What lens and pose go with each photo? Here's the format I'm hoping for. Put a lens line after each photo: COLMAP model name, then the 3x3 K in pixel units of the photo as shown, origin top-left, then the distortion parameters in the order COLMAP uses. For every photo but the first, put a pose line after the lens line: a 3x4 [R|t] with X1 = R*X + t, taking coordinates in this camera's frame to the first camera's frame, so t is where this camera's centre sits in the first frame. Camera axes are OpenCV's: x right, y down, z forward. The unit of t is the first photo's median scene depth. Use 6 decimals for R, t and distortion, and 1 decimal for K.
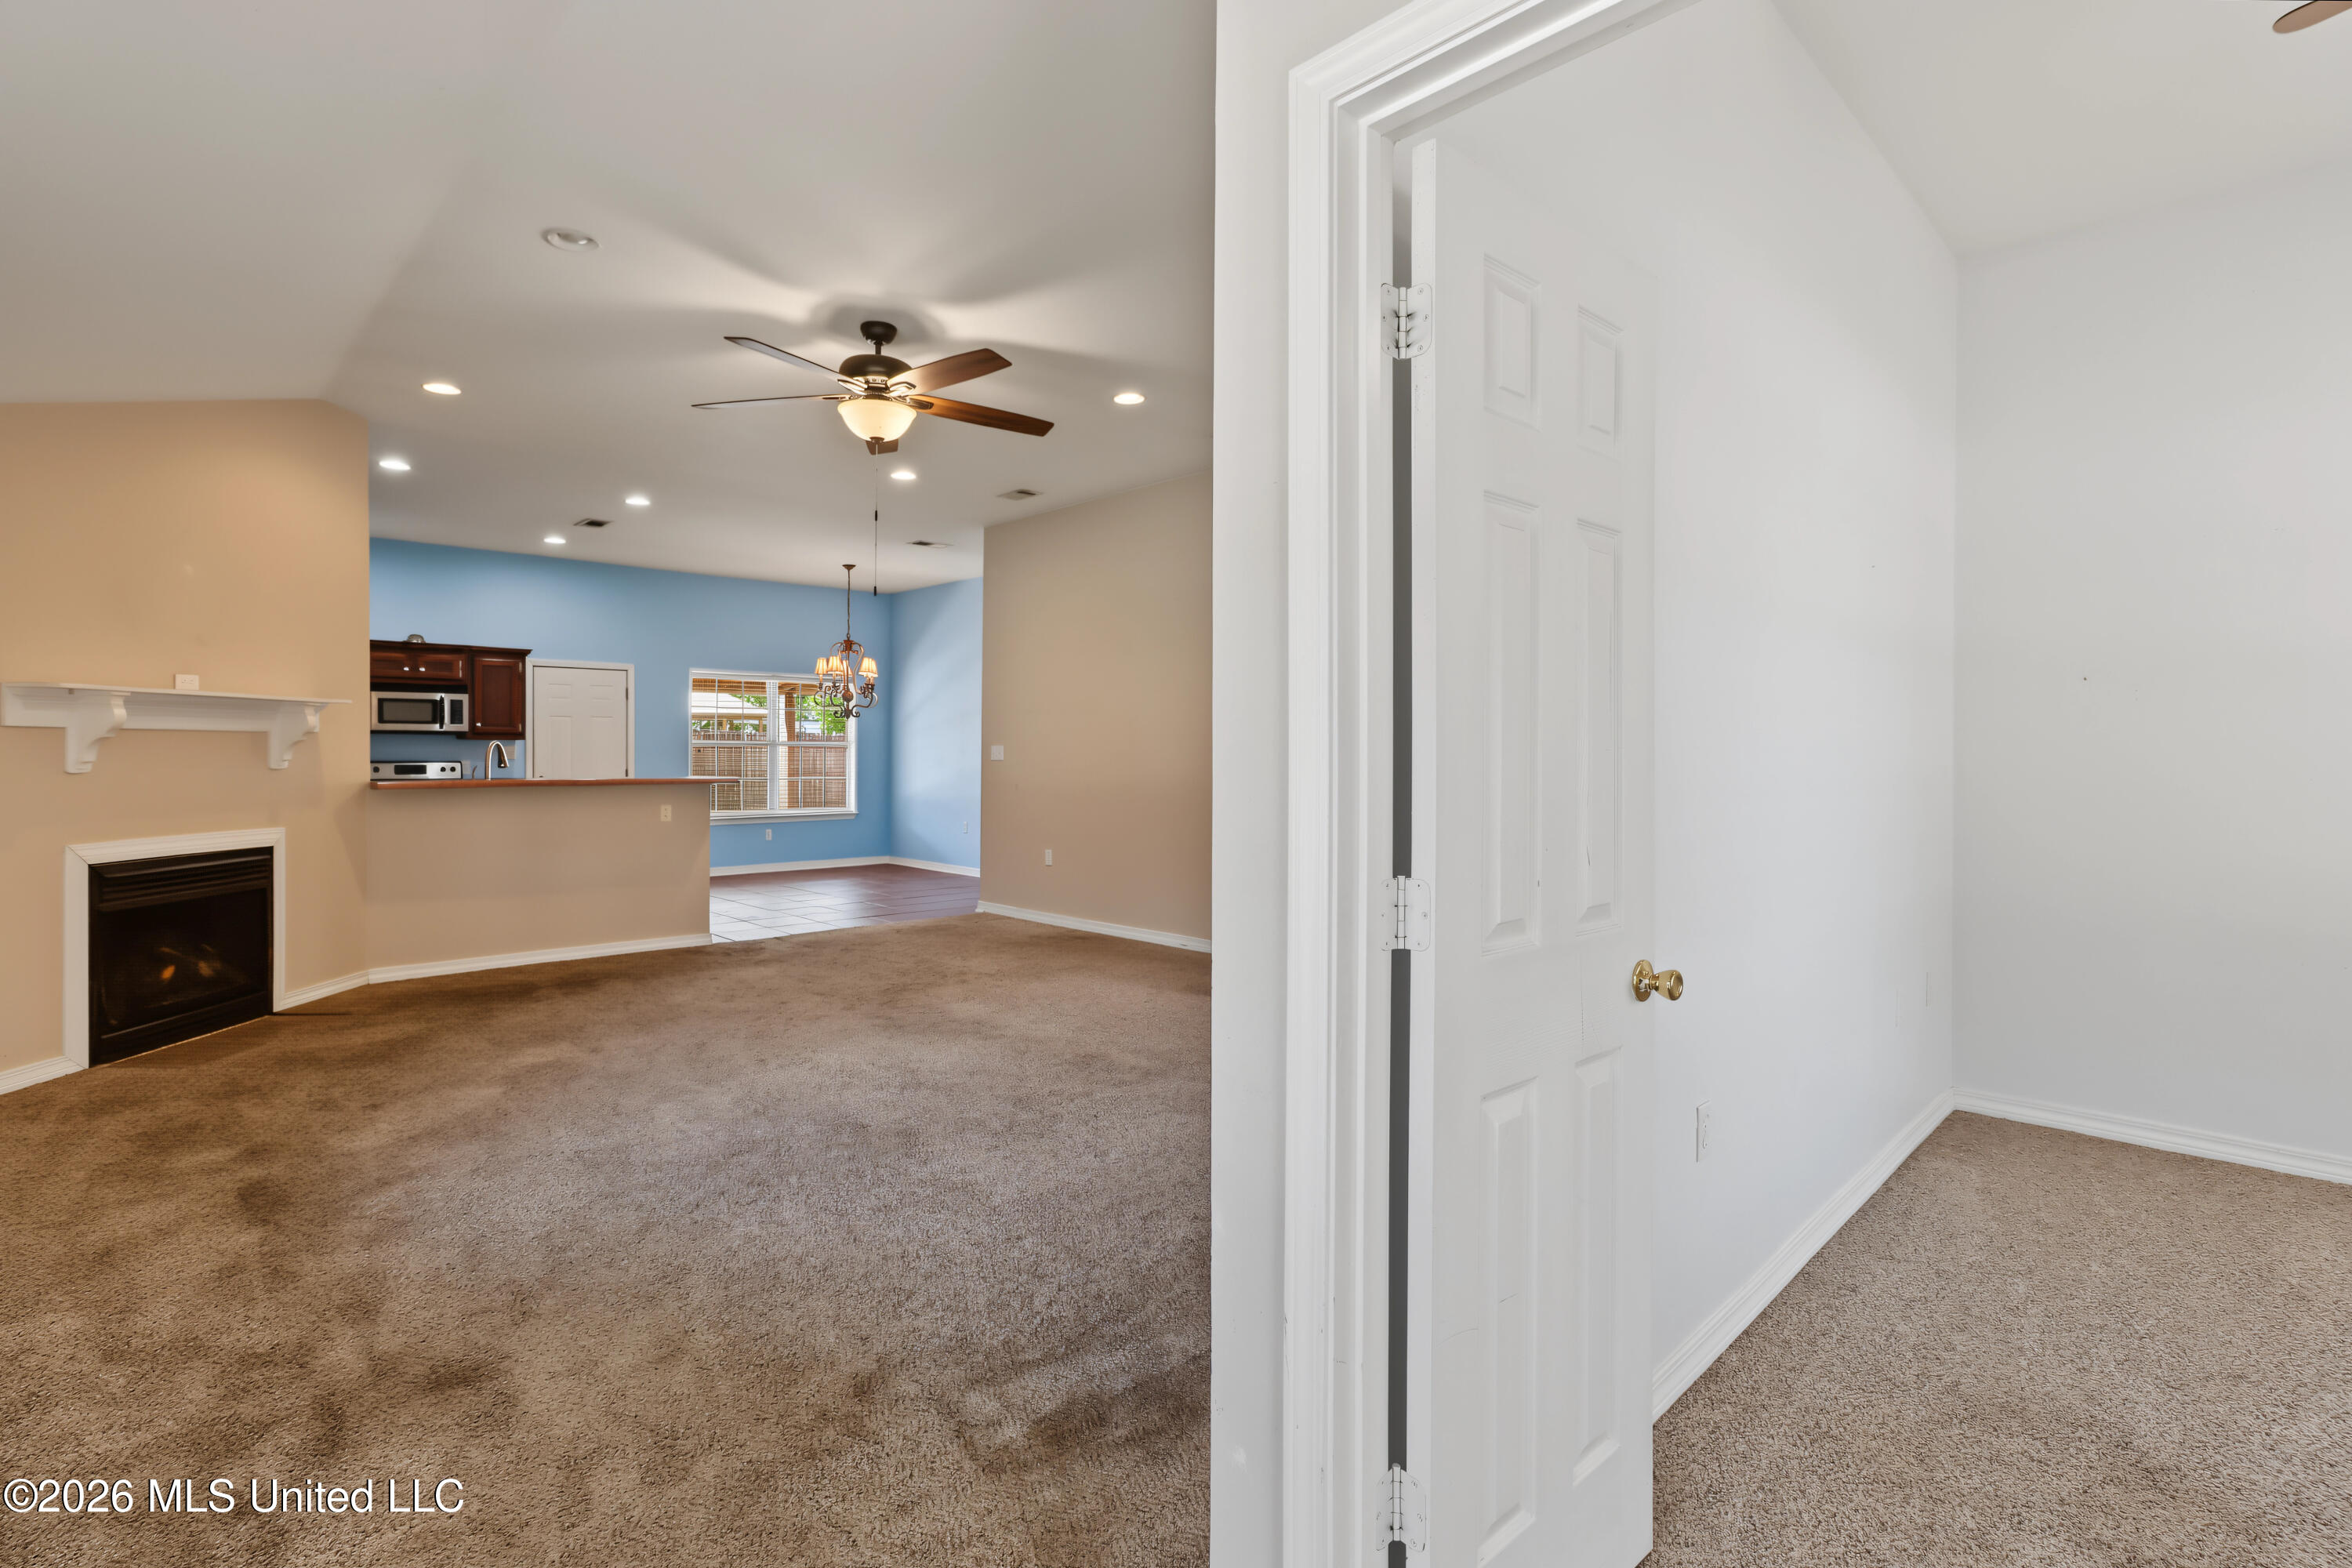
lens RADIAL K [[1116.7, 0, 1184.7], [0, 1116.7, 758.0], [0, 0, 1]] dist [-0.005986, 0.004776]
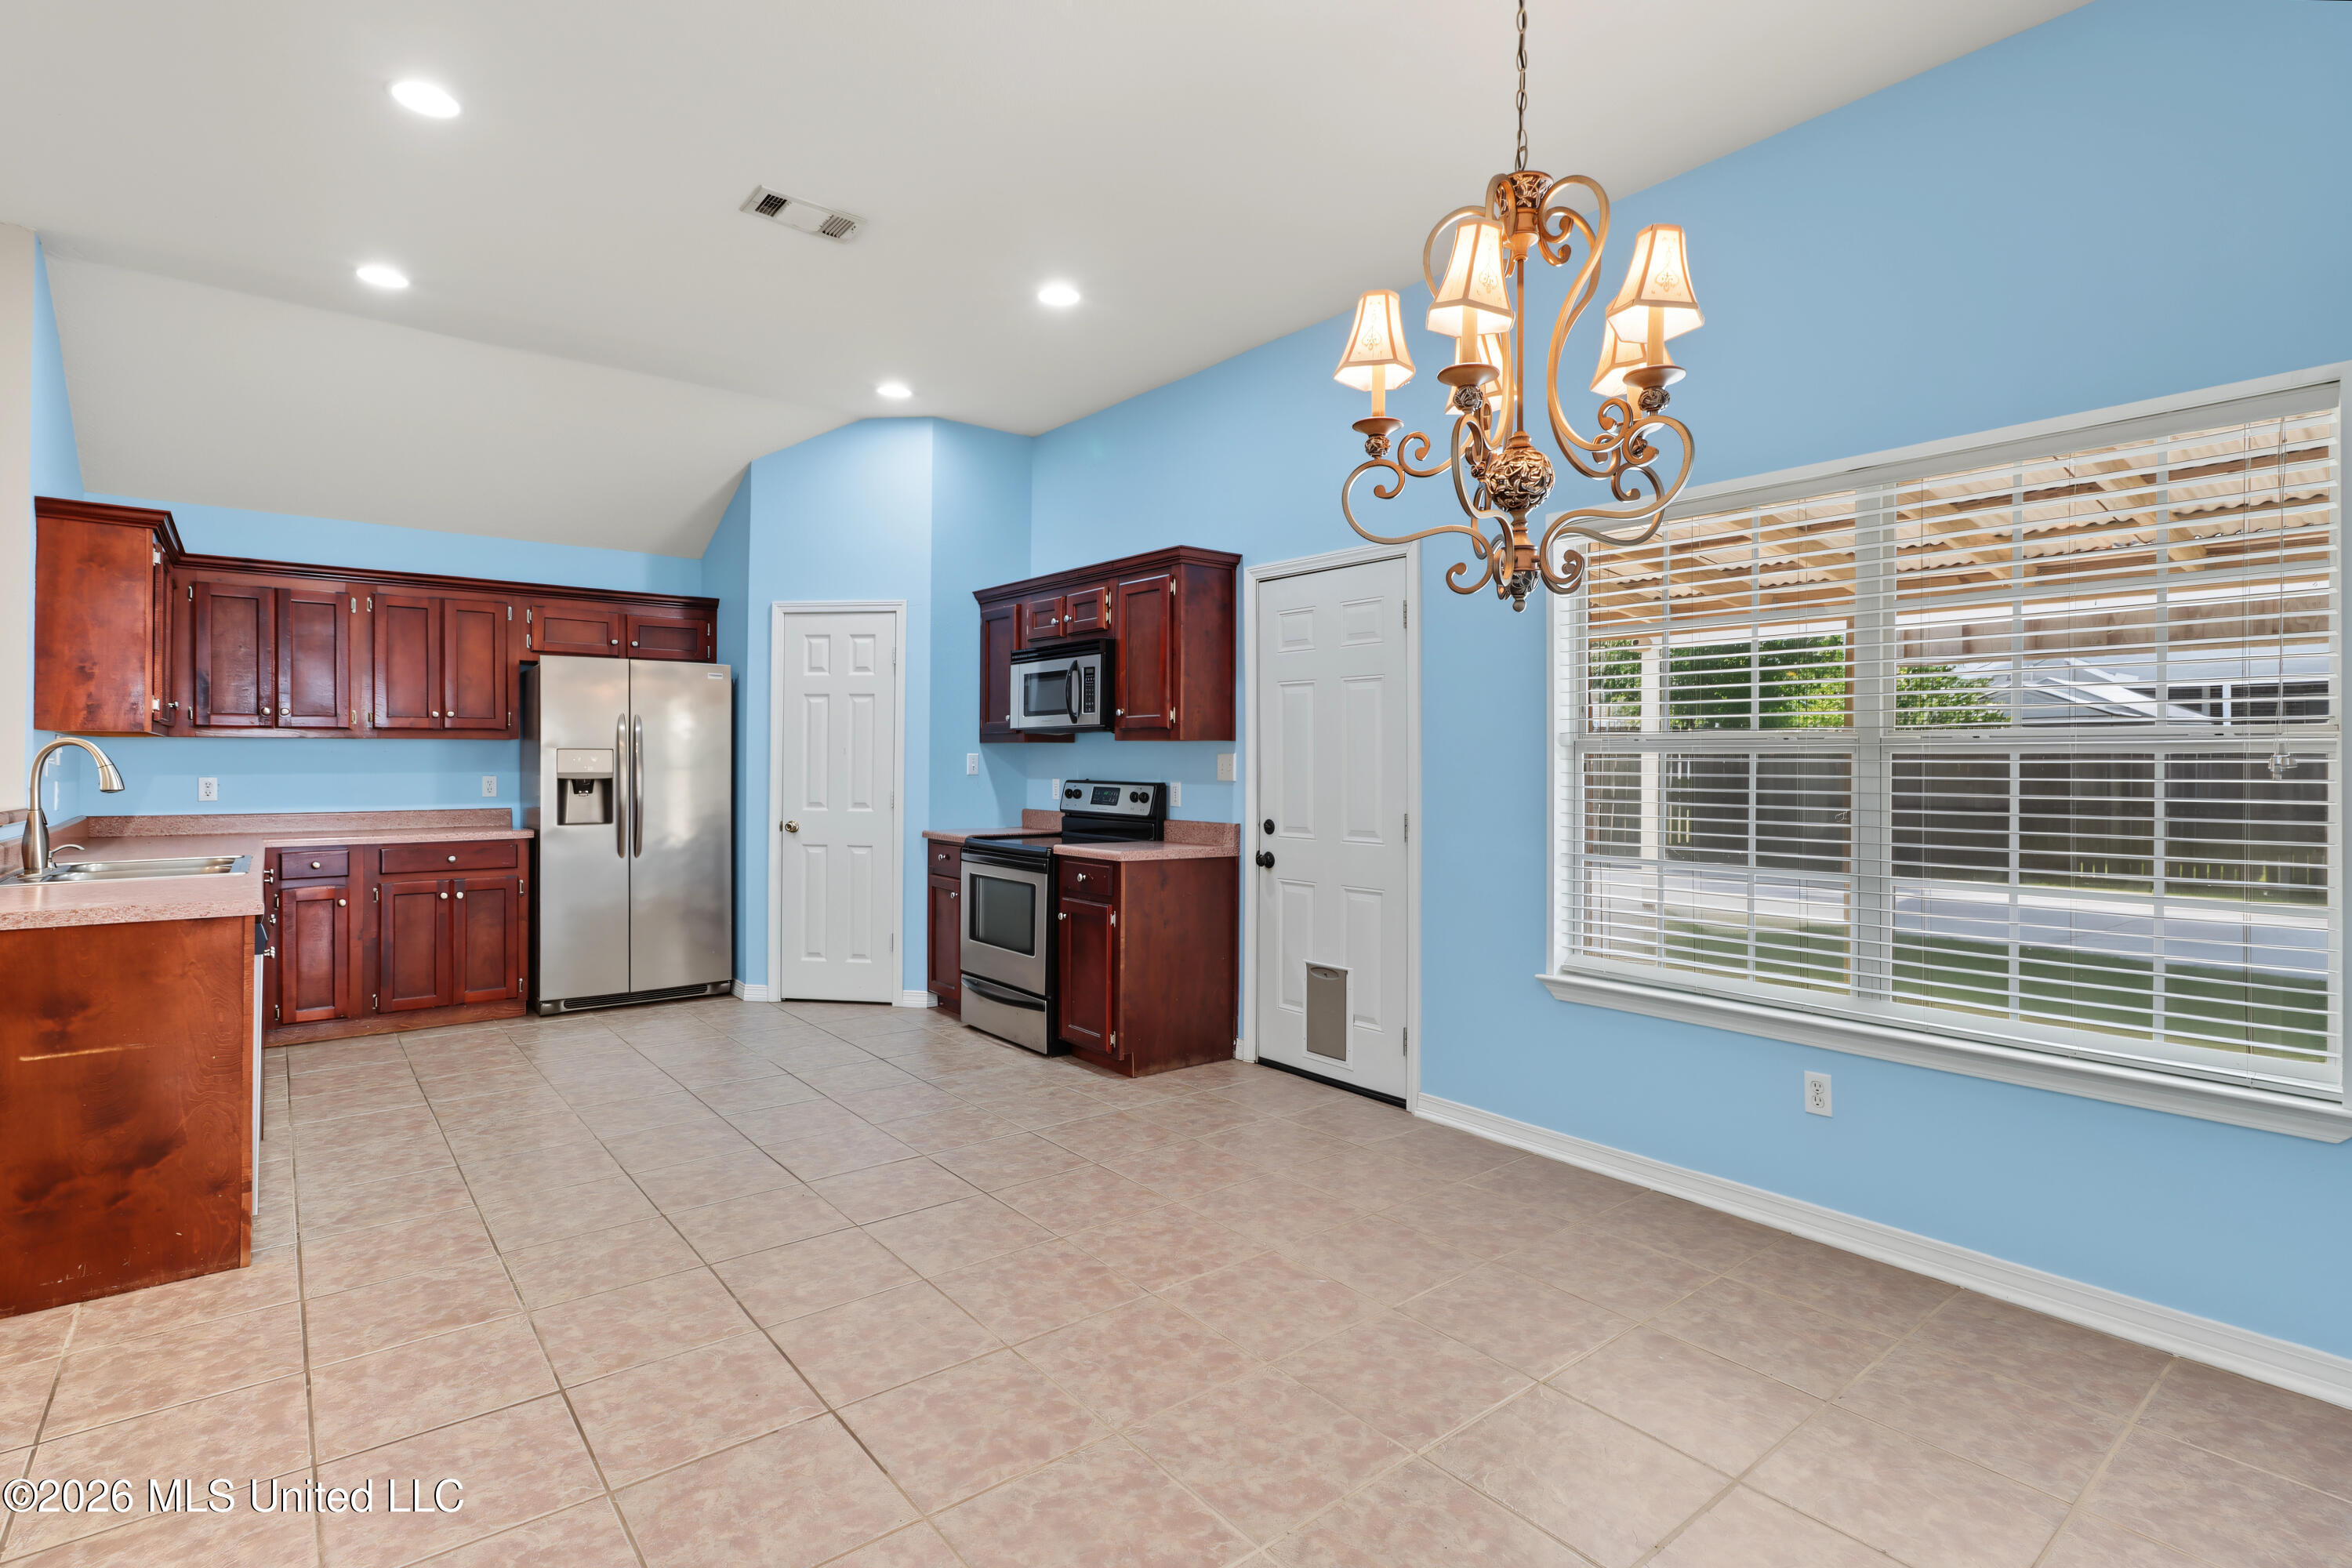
lens RADIAL K [[1116.7, 0, 1174.7], [0, 1116.7, 759.3], [0, 0, 1]] dist [-0.005986, 0.004776]
pose [[-0.088348, 0.000679, -0.996089, -0.219554], [-0.009903, 0.999950, 0.001560, -0.017040], [0.996040, 0.010002, -0.088336, 1.901652]]
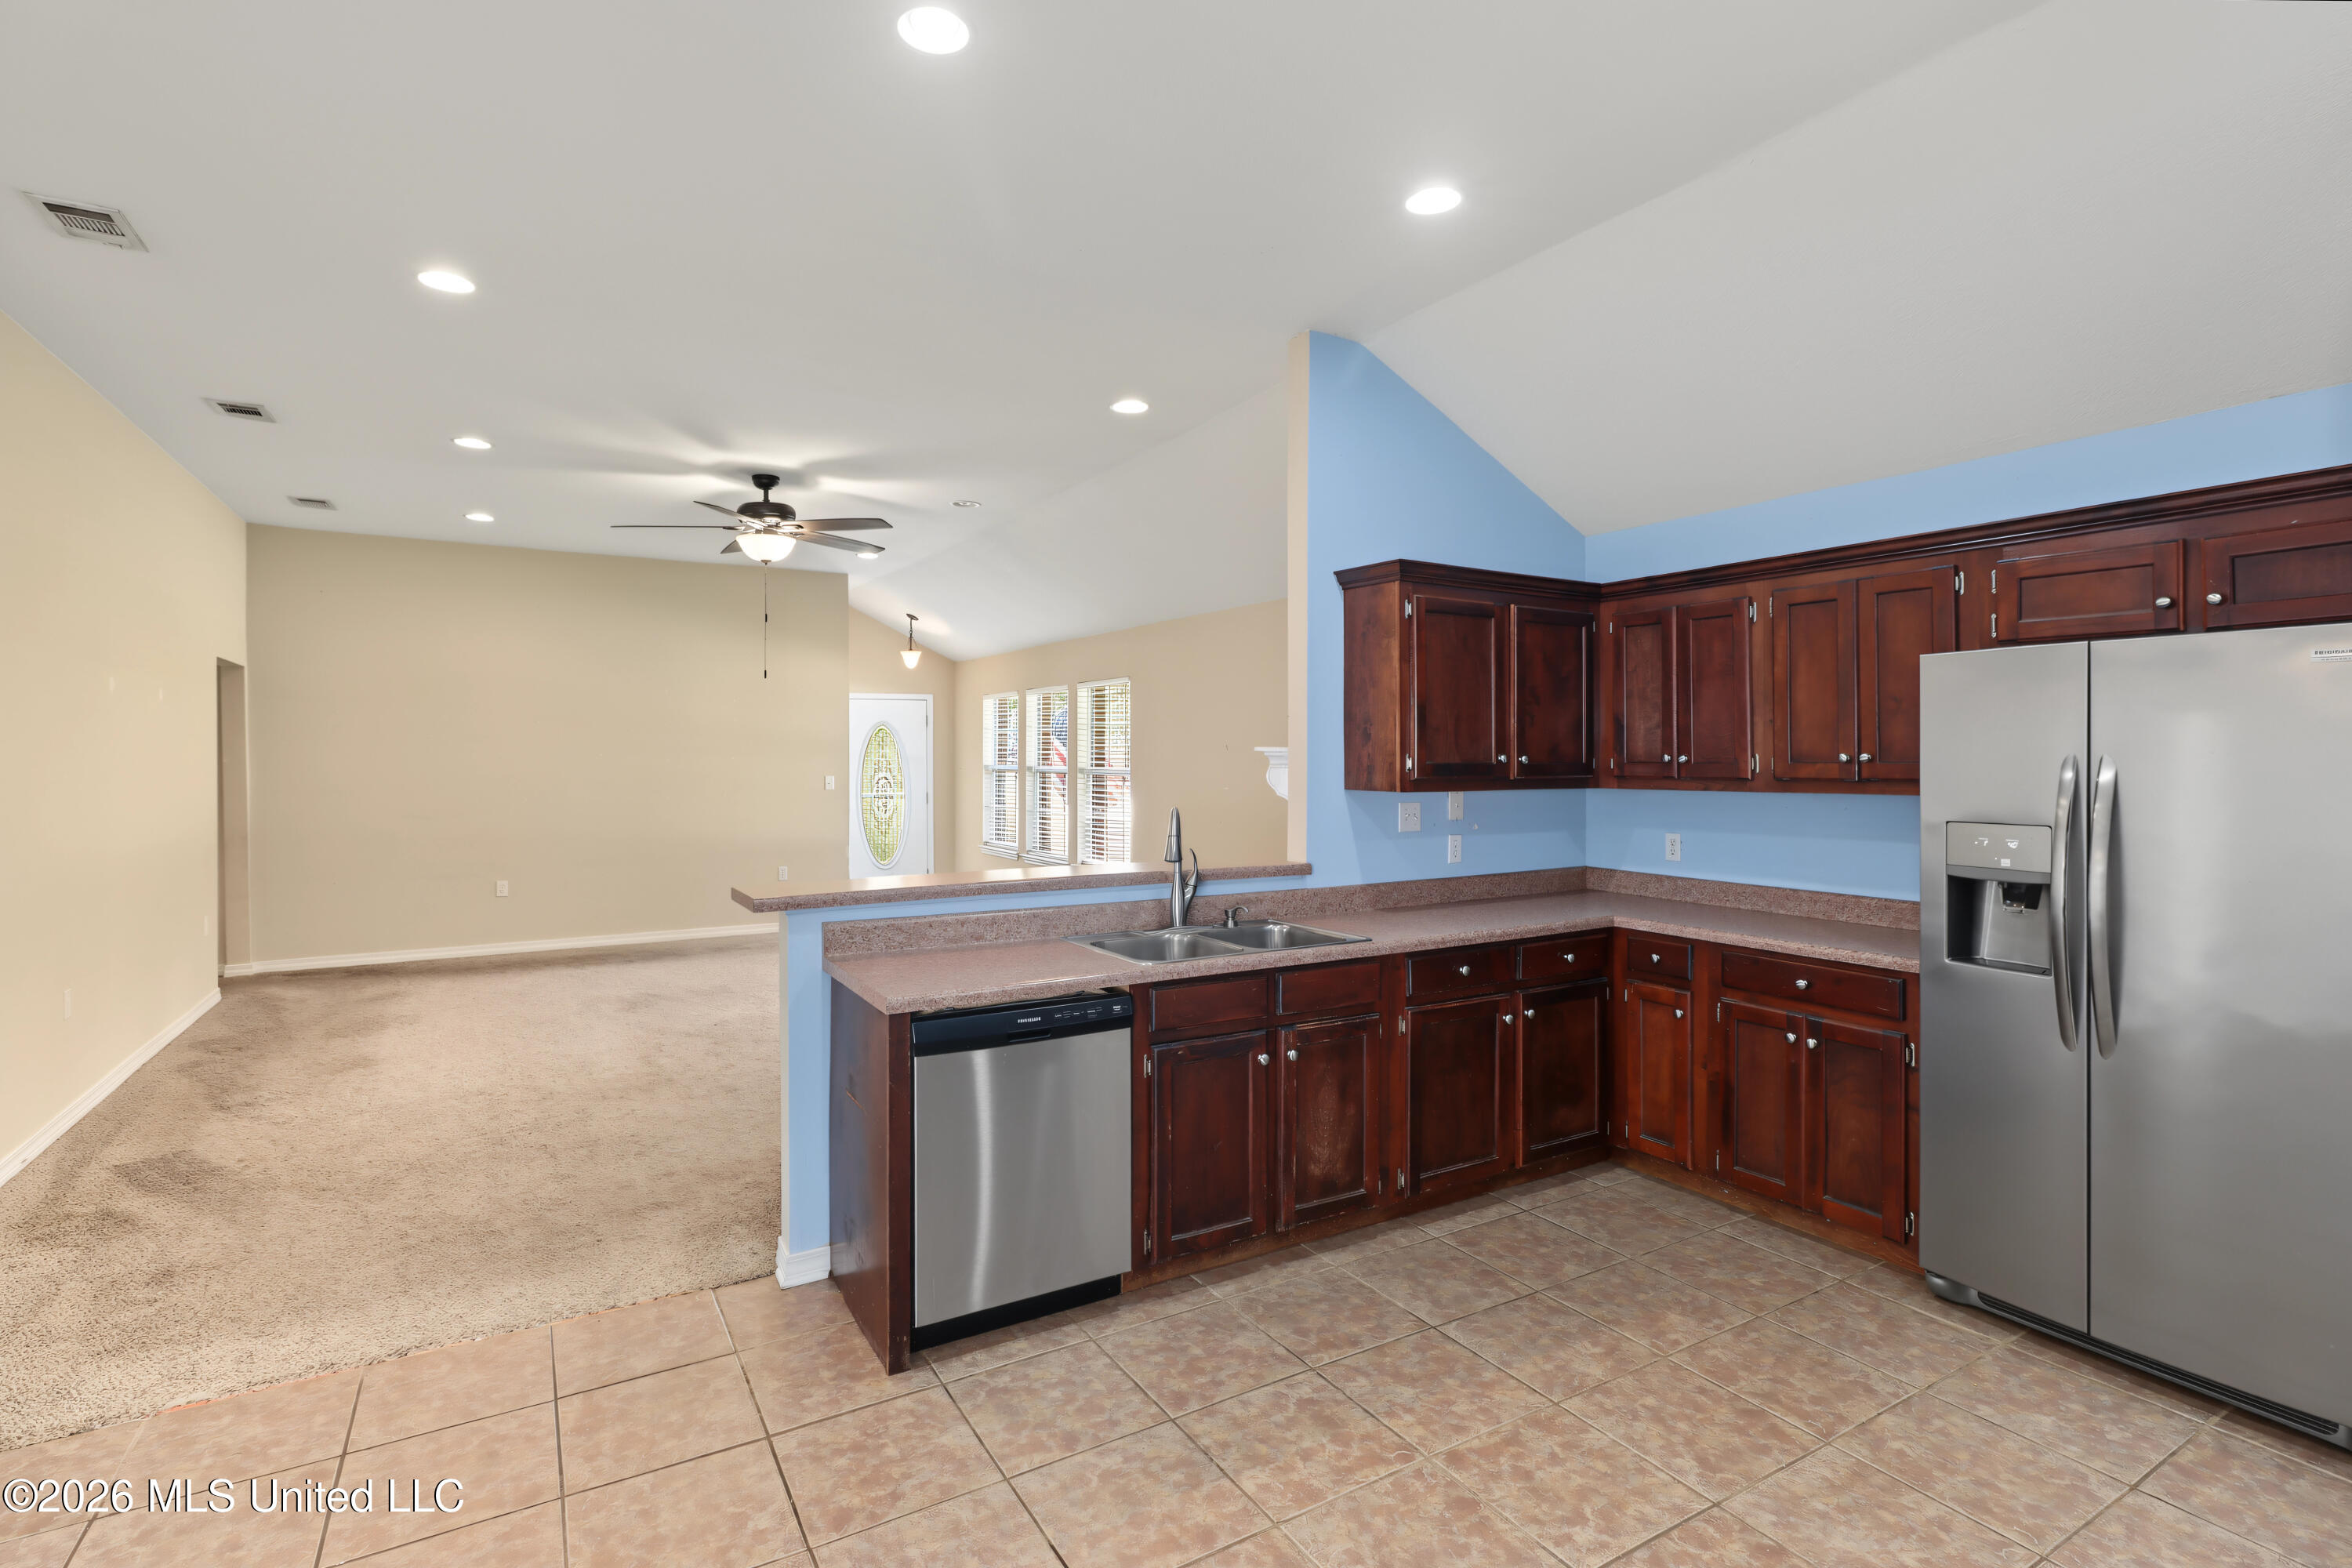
lens RADIAL K [[1116.7, 0, 1158.6], [0, 1116.7, 763.1], [0, 0, 1]] dist [-0.005986, 0.004776]
pose [[-0.971335, 0.000175, 0.237713, -0.912079], [0.004463, 0.999837, 0.017503, -0.059305], [-0.237671, 0.018062, -0.971178, 1.884769]]
